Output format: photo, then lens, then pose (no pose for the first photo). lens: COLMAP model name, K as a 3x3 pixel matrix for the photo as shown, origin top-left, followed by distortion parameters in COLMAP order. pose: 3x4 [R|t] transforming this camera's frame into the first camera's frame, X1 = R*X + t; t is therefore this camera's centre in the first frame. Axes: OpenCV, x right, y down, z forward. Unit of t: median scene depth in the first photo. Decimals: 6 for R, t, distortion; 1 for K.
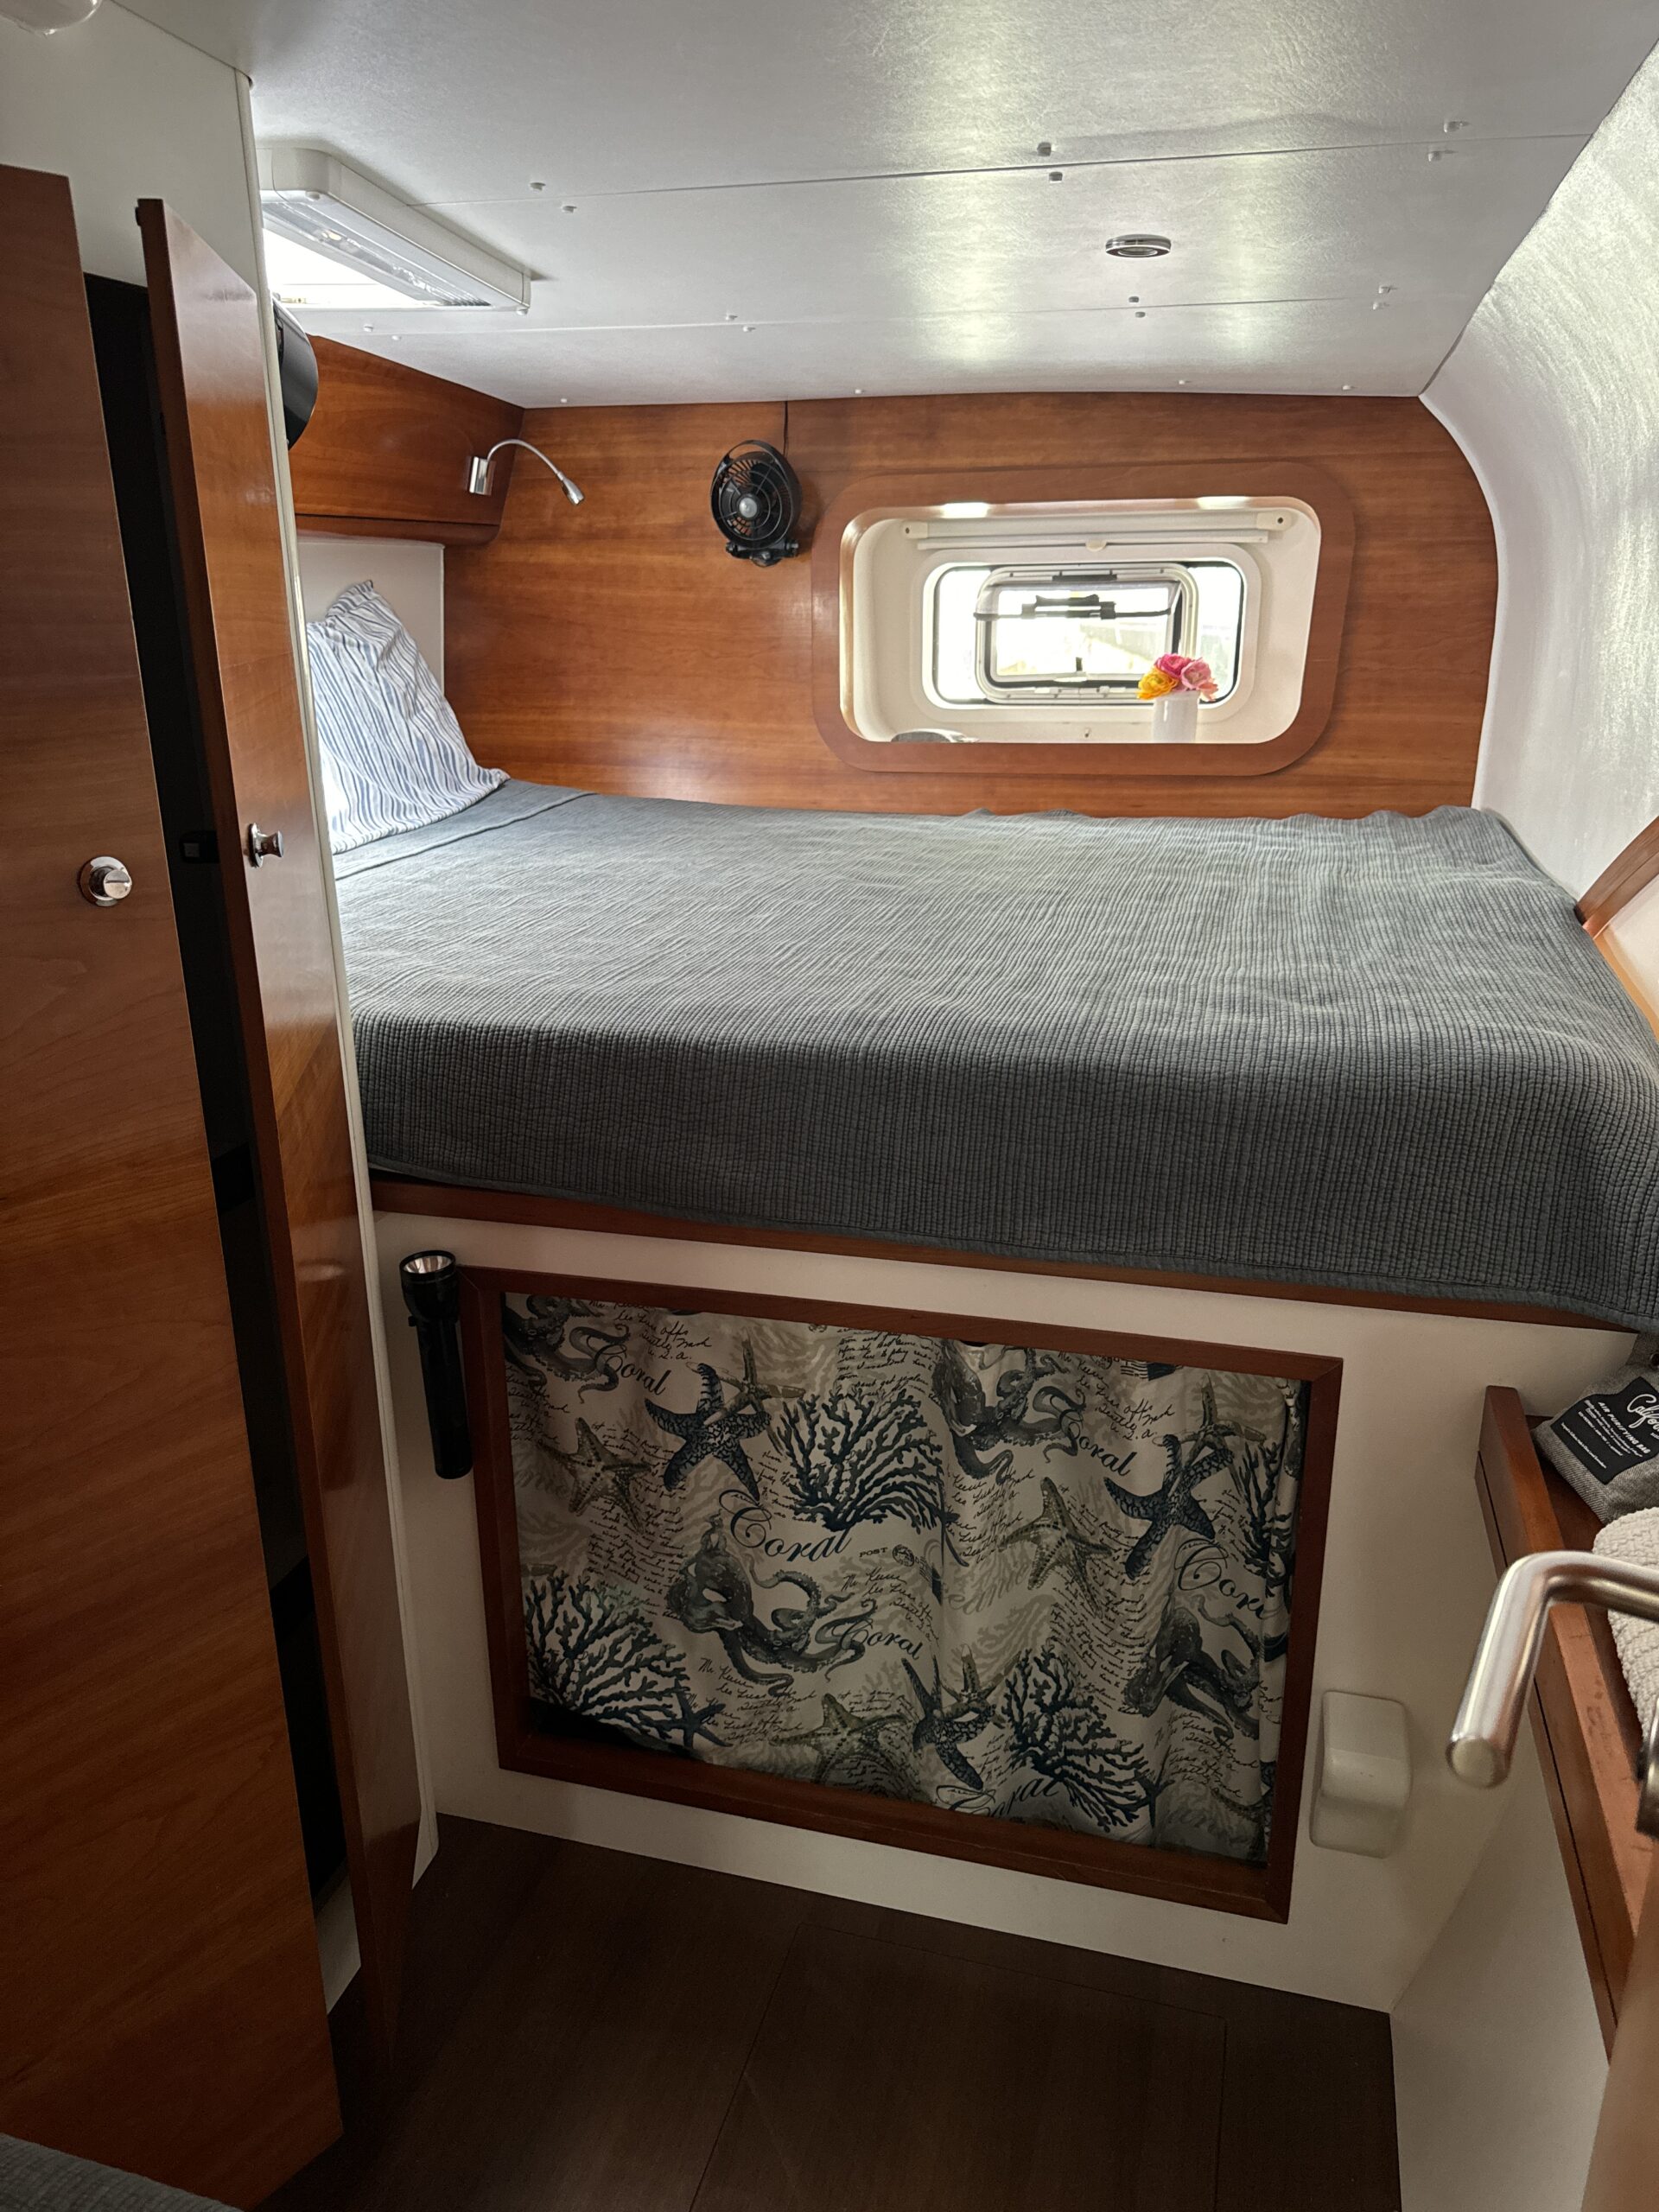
lens RADIAL K [[1564.2, 0, 791.8], [0, 1564.2, 1097.7], [0, 0, 1]] dist [0.125468, -0.287019]
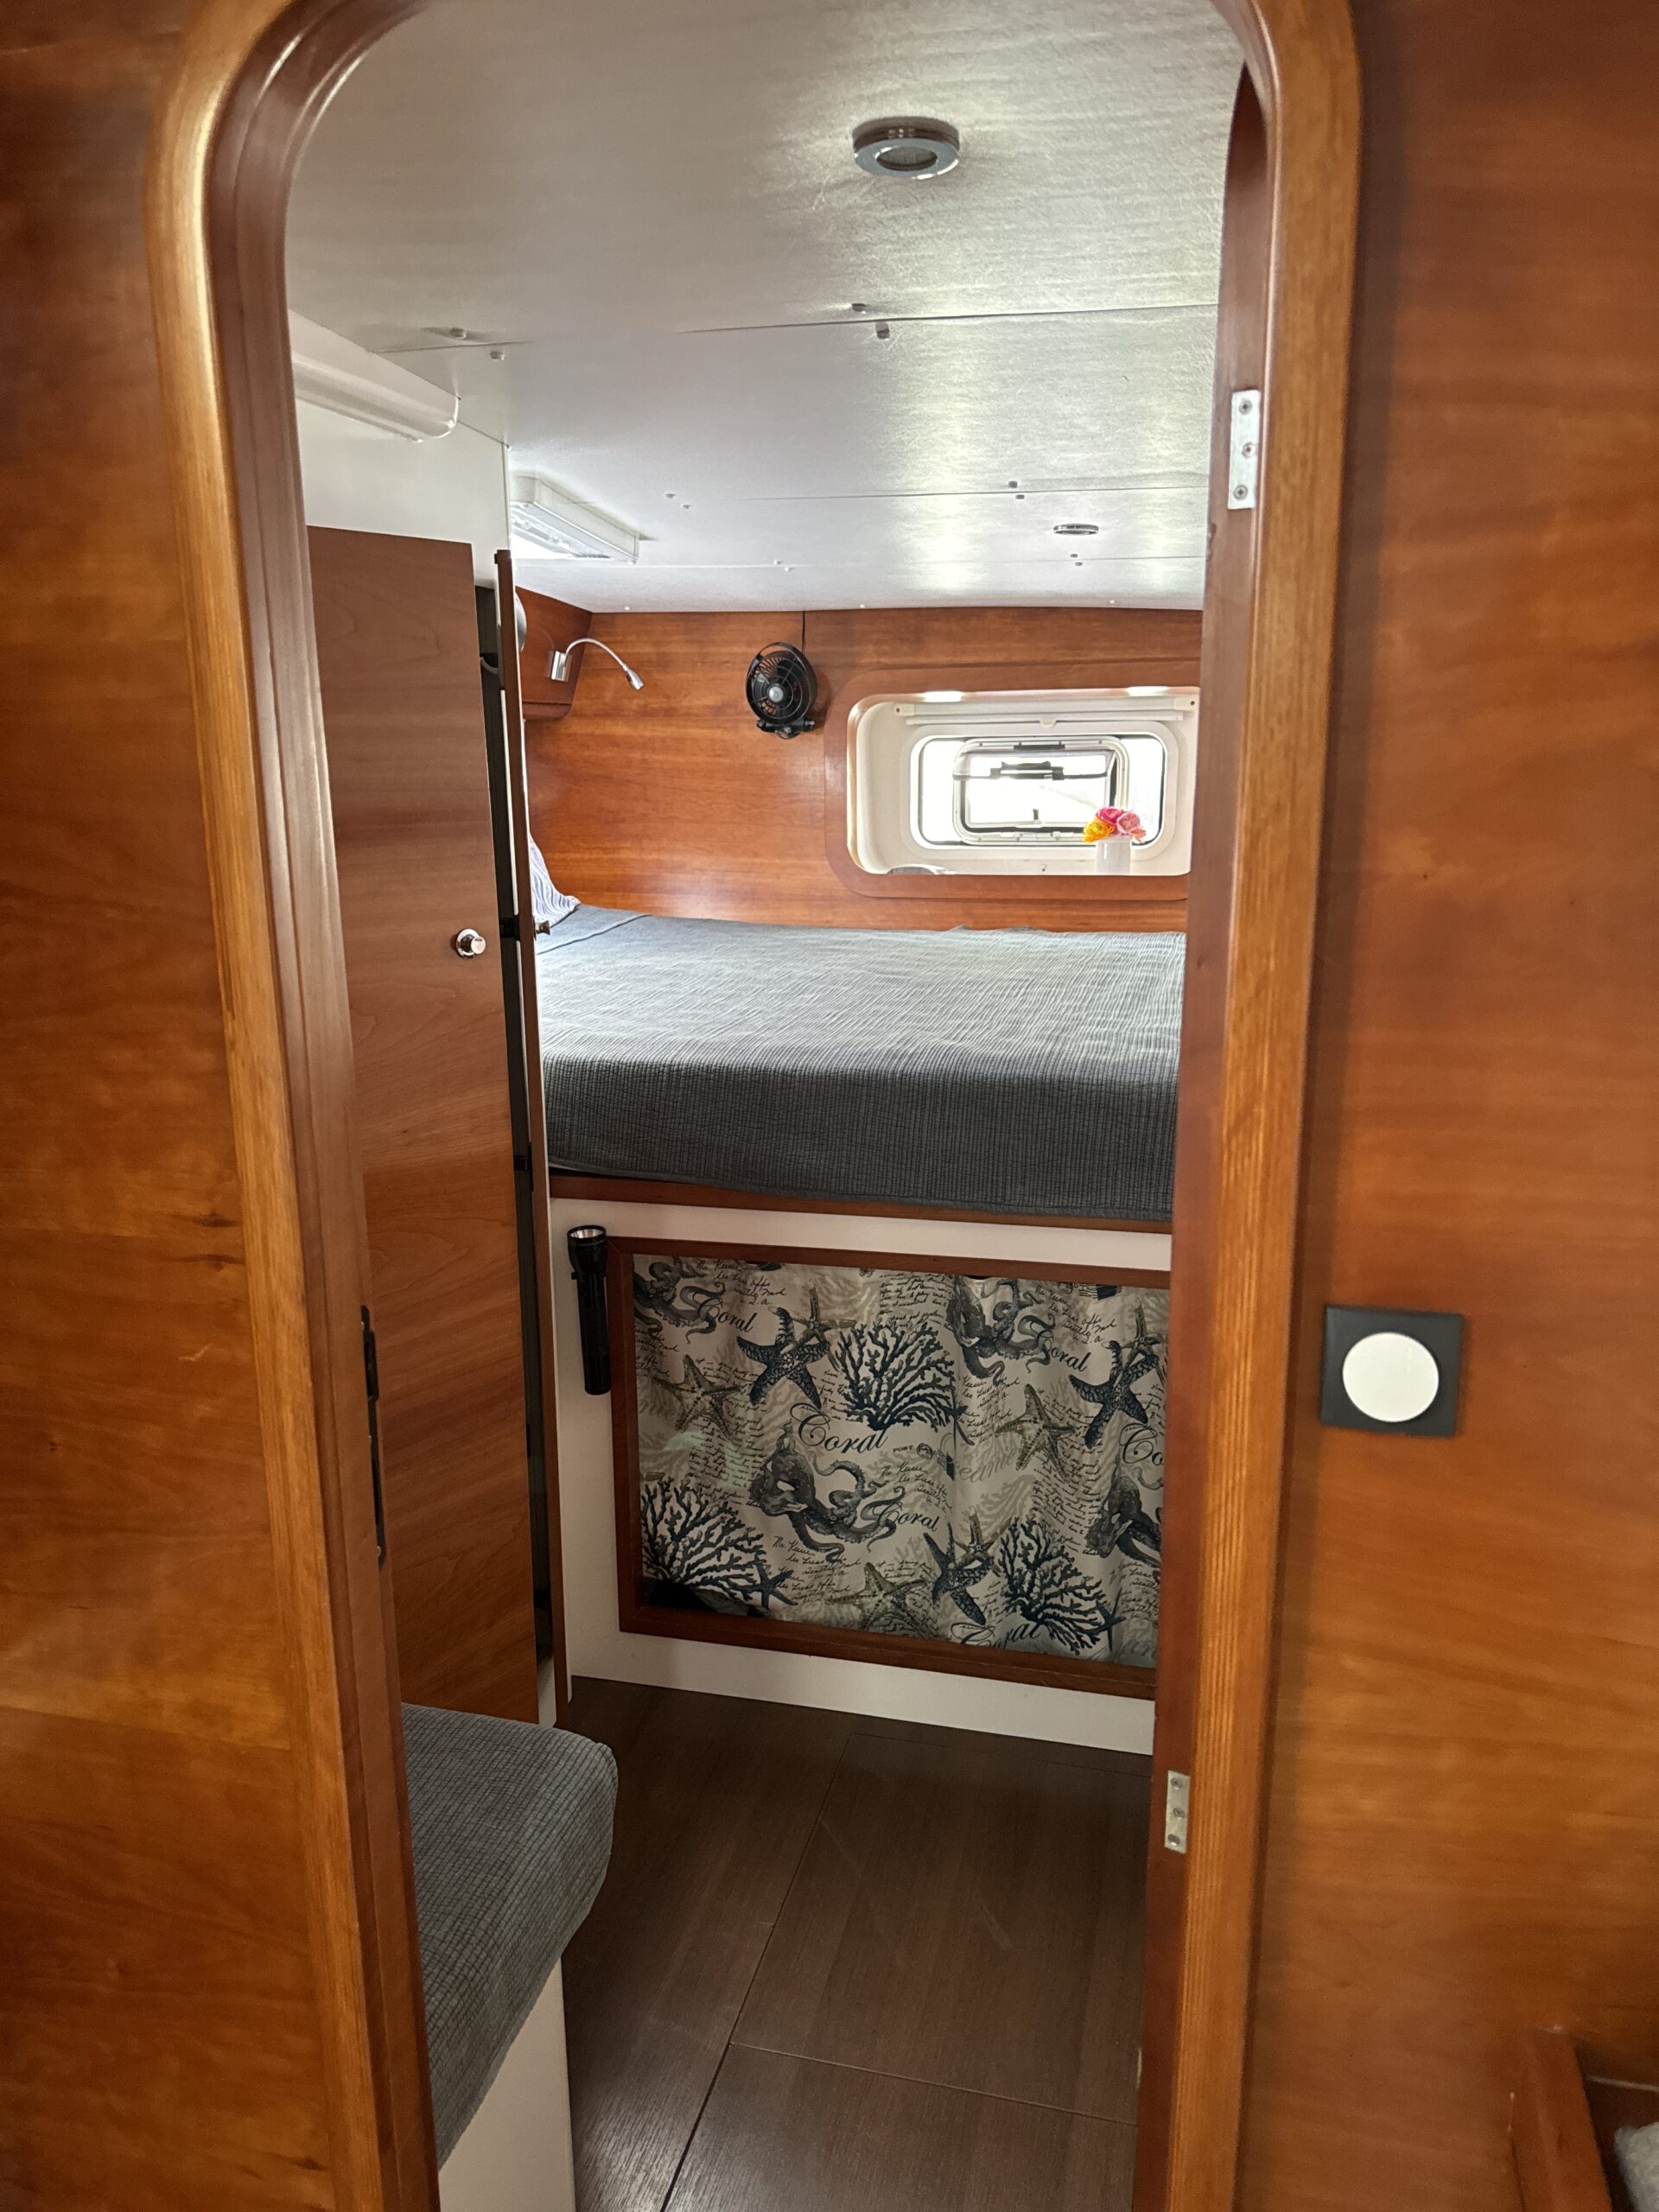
lens RADIAL K [[1564.2, 0, 791.8], [0, 1564.2, 1097.7], [0, 0, 1]] dist [0.125468, -0.287019]
pose [[0.999663, -0.002993, 0.025787, -0.077012], [0.005243, 0.996138, -0.087642, 0.099837], [-0.025426, 0.087748, 0.995818, -0.376294]]
